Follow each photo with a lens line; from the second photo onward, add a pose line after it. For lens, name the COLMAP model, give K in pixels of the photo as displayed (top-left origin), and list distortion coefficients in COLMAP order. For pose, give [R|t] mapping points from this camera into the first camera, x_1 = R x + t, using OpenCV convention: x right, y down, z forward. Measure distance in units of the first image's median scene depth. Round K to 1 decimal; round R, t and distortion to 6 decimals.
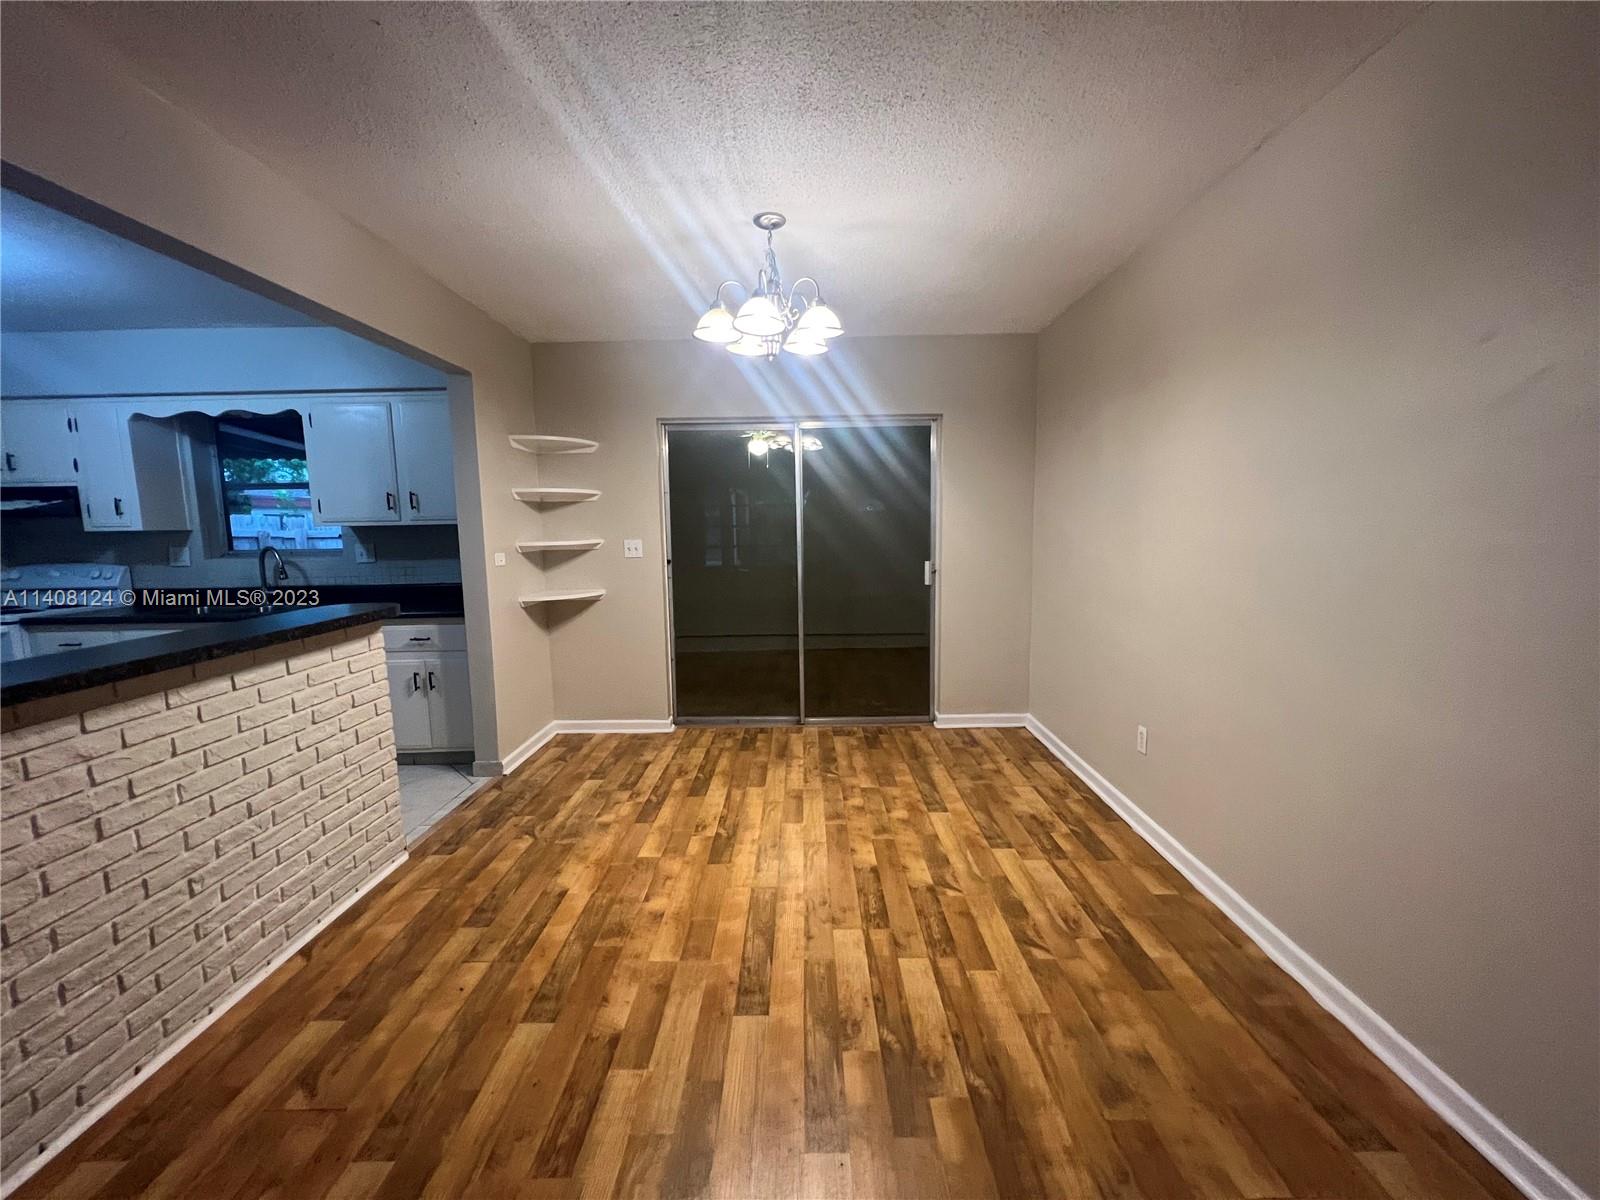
lens RADIAL K [[639.9, 0, 804.5], [0, 639.9, 601.5], [0, 0, 1]] dist [-0.002141, 0.001167]
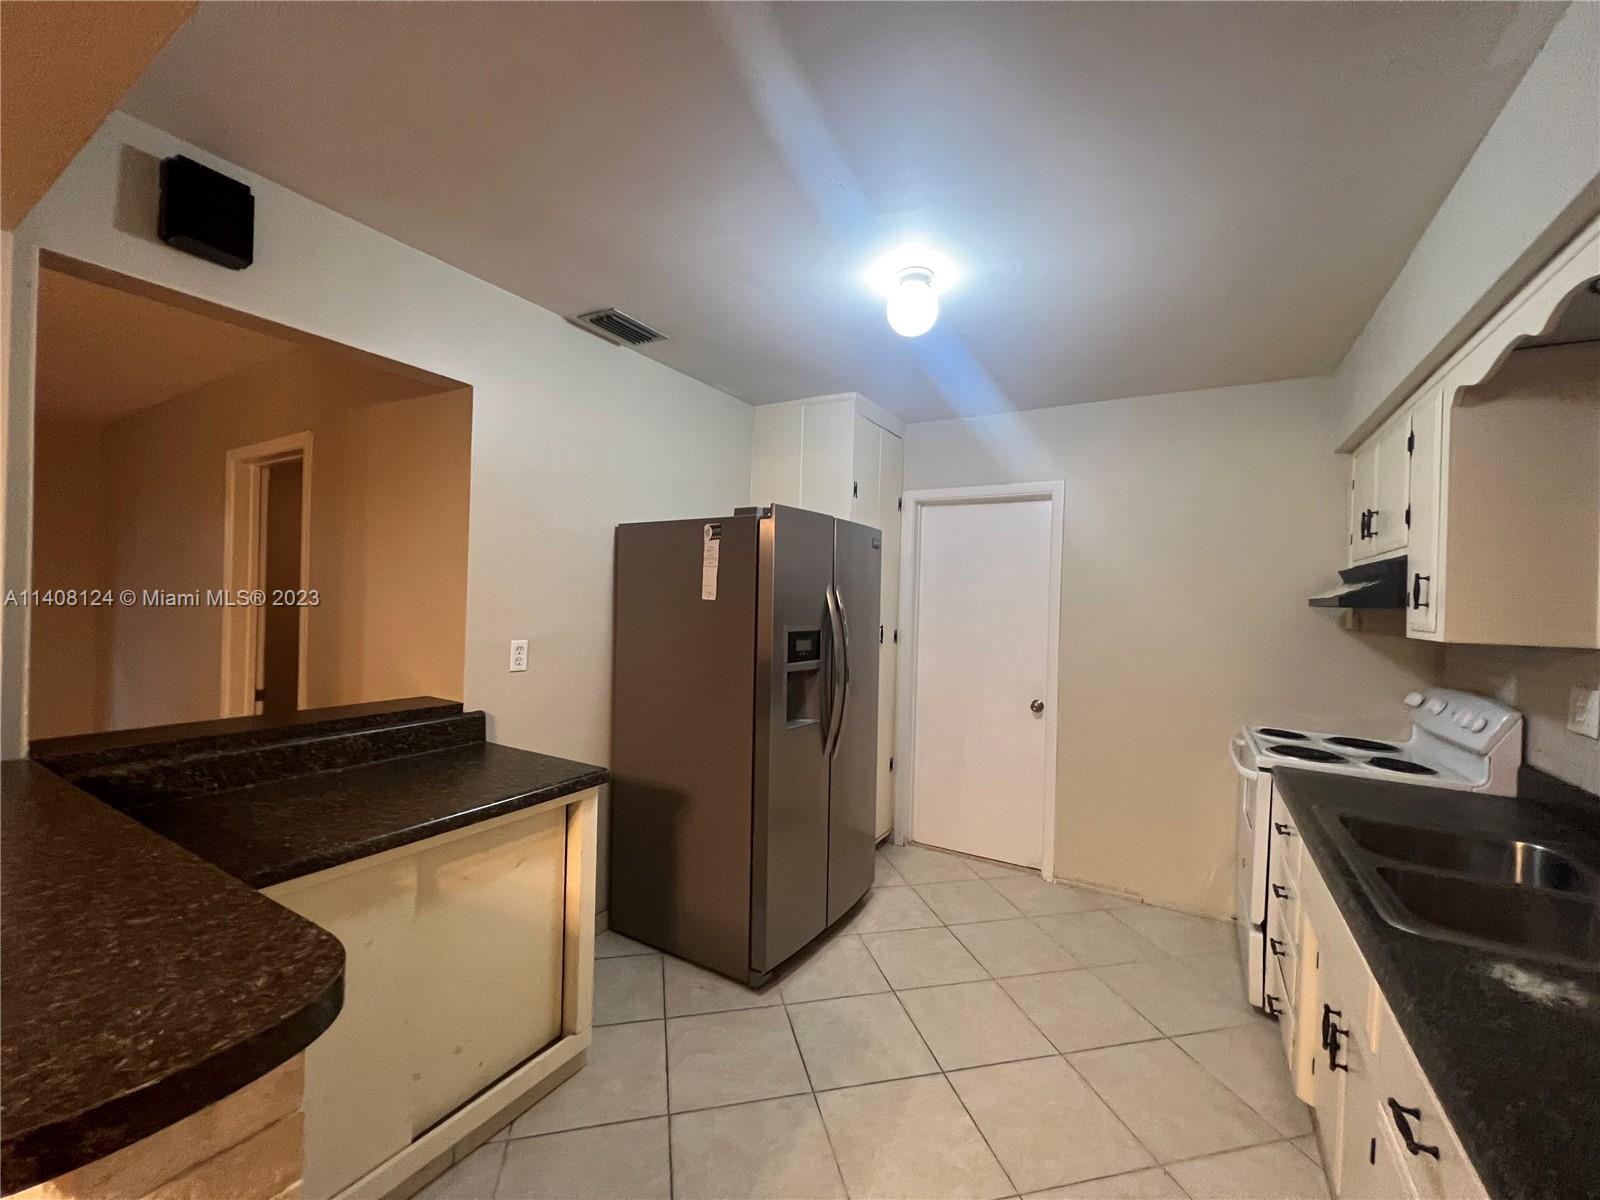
lens RADIAL K [[639.9, 0, 808.1], [0, 639.9, 608.1], [0, 0, 1]] dist [-0.002141, 0.001167]
pose [[-0.512545, 0.012315, -0.858572, -0.427635], [-0.122079, 0.988695, 0.087060, -0.126566], [0.849938, 0.149435, -0.505247, 0.888152]]
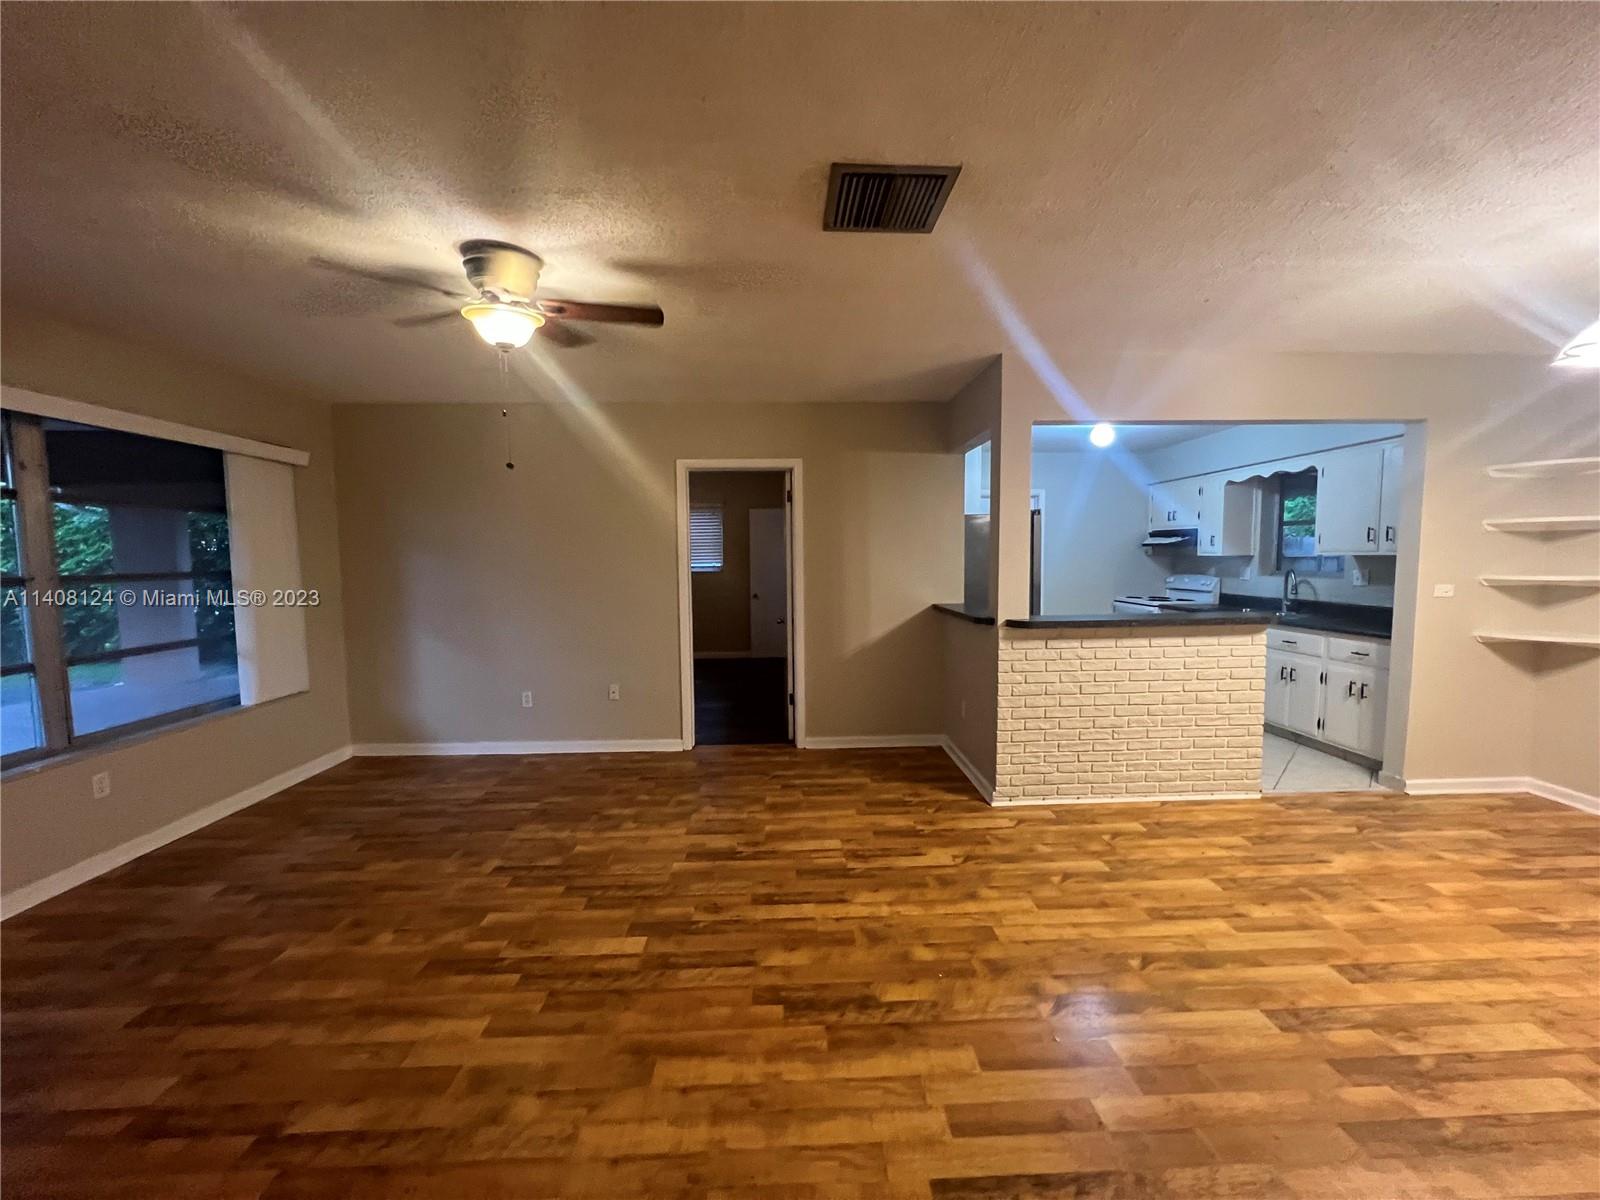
lens RADIAL K [[639.9, 0, 803.1], [0, 639.9, 604.8], [0, 0, 1]] dist [-0.002141, 0.001167]
pose [[0.038257, 0.093491, -0.994885, 0.503424], [-0.108458, 0.990120, 0.088873, -0.022266], [0.993365, 0.104503, 0.048019, -0.071531]]
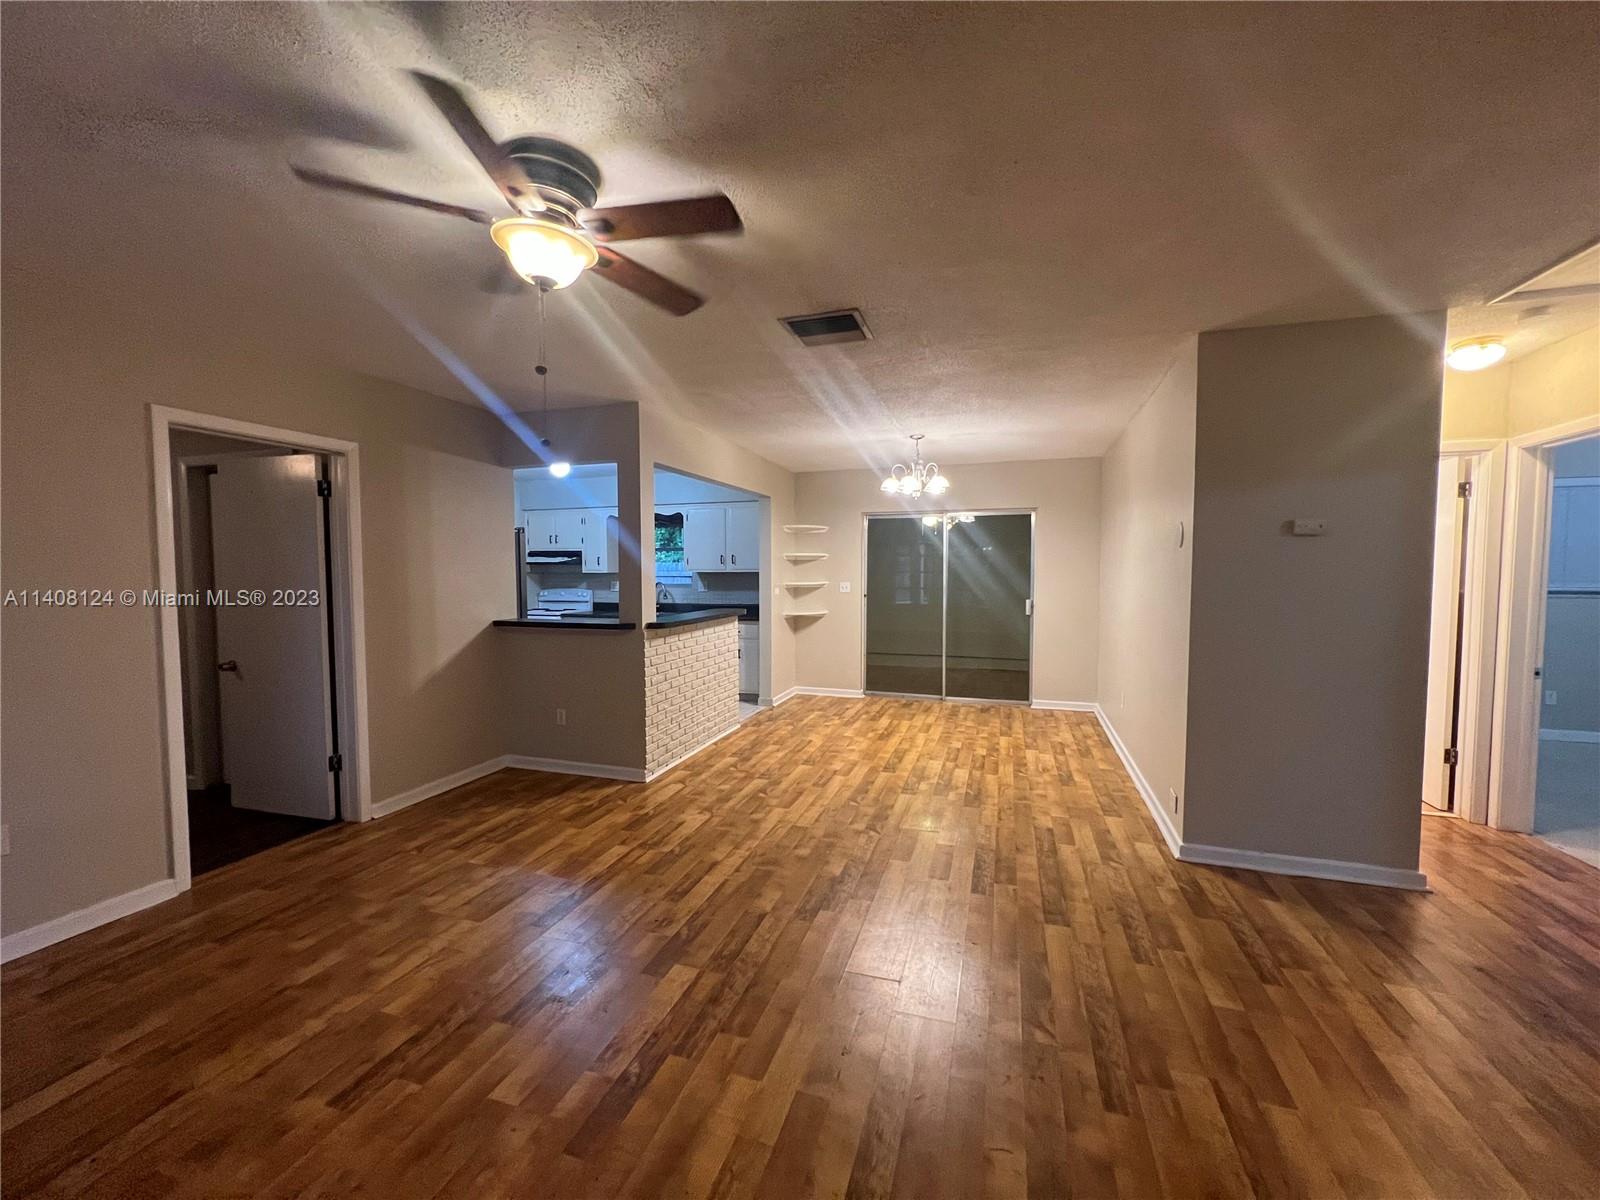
lens RADIAL K [[639.9, 0, 807.1], [0, 639.9, 605.6], [0, 0, 1]] dist [-0.002141, 0.001167]
pose [[0.954018, 0.030620, -0.298181, 0.168505], [-0.048331, 0.997466, -0.052203, 0.069470], [0.295827, 0.064214, 0.953081, -0.752776]]
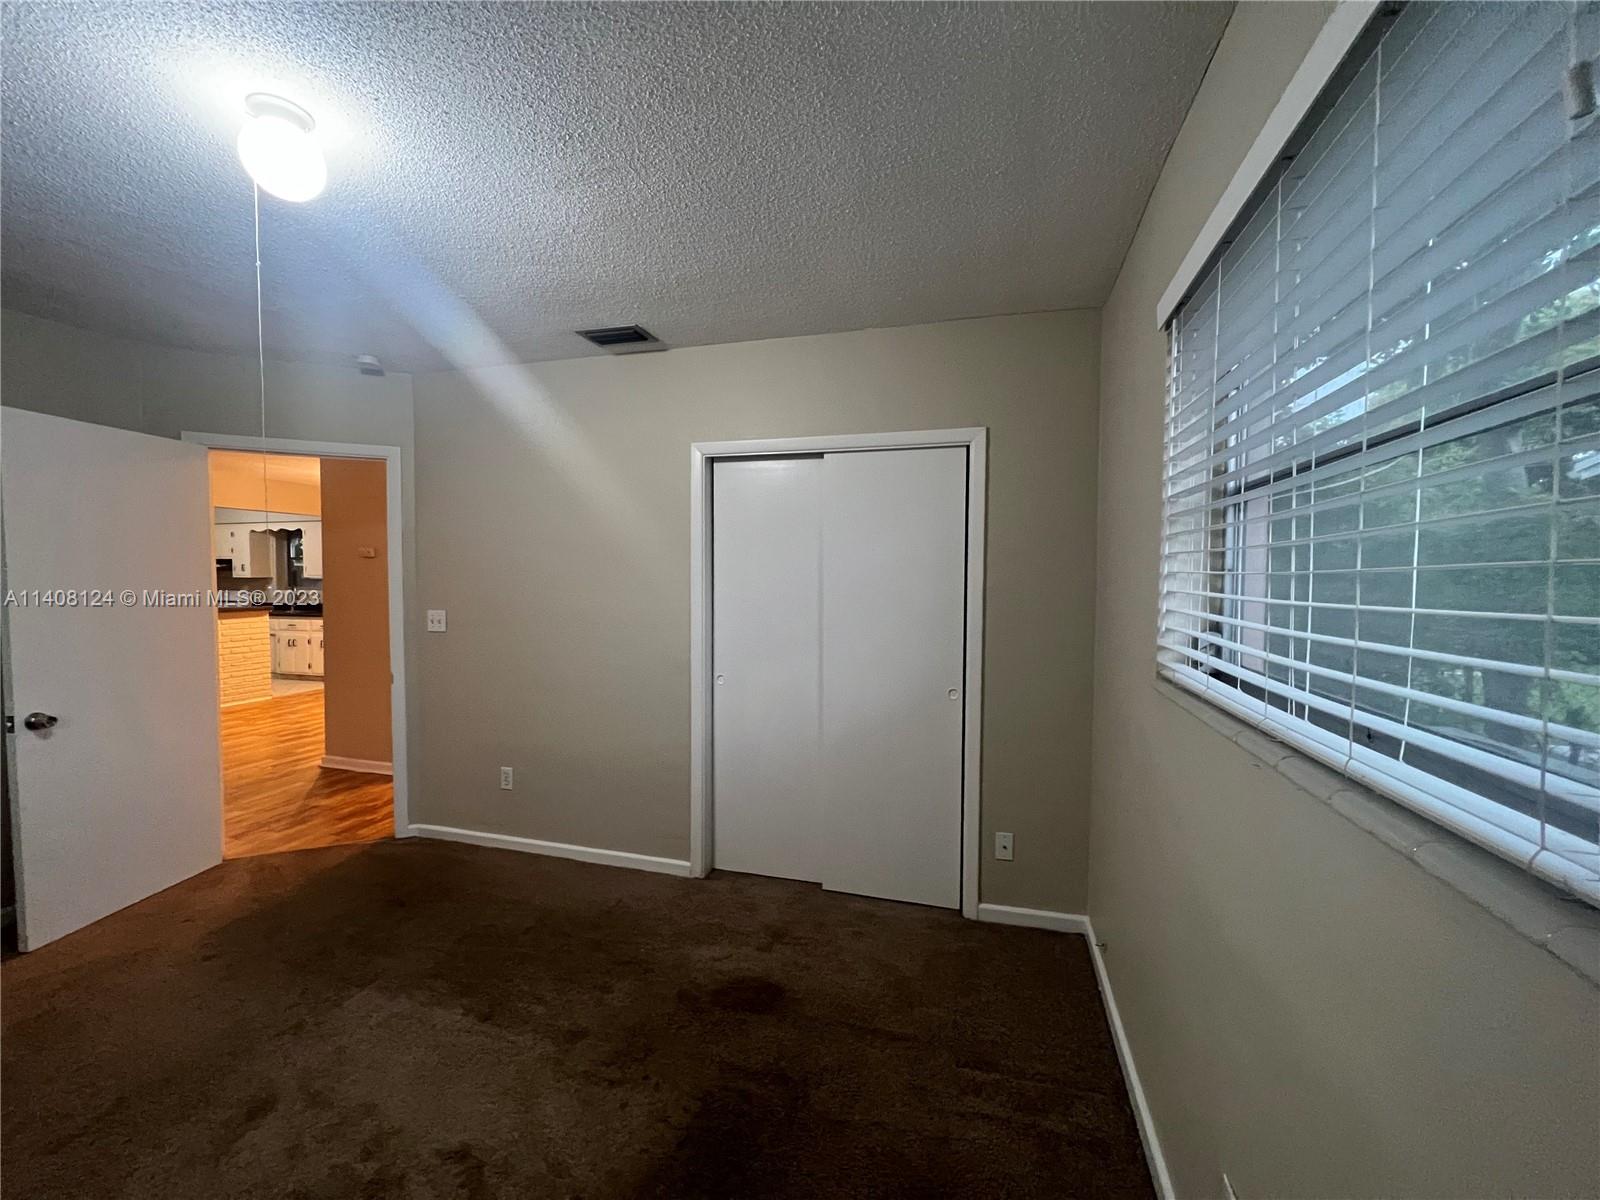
lens RADIAL K [[650.2, 0, 802.2], [0, 650.2, 599.2], [0, 0, 1]] dist [-0.000817, -0.000065]
pose [[0.960625, 0.029170, -0.276311, 1.730890], [-0.050849, 0.996135, -0.071620, 0.042880], [0.273154, 0.082850, 0.958396, -0.812995]]
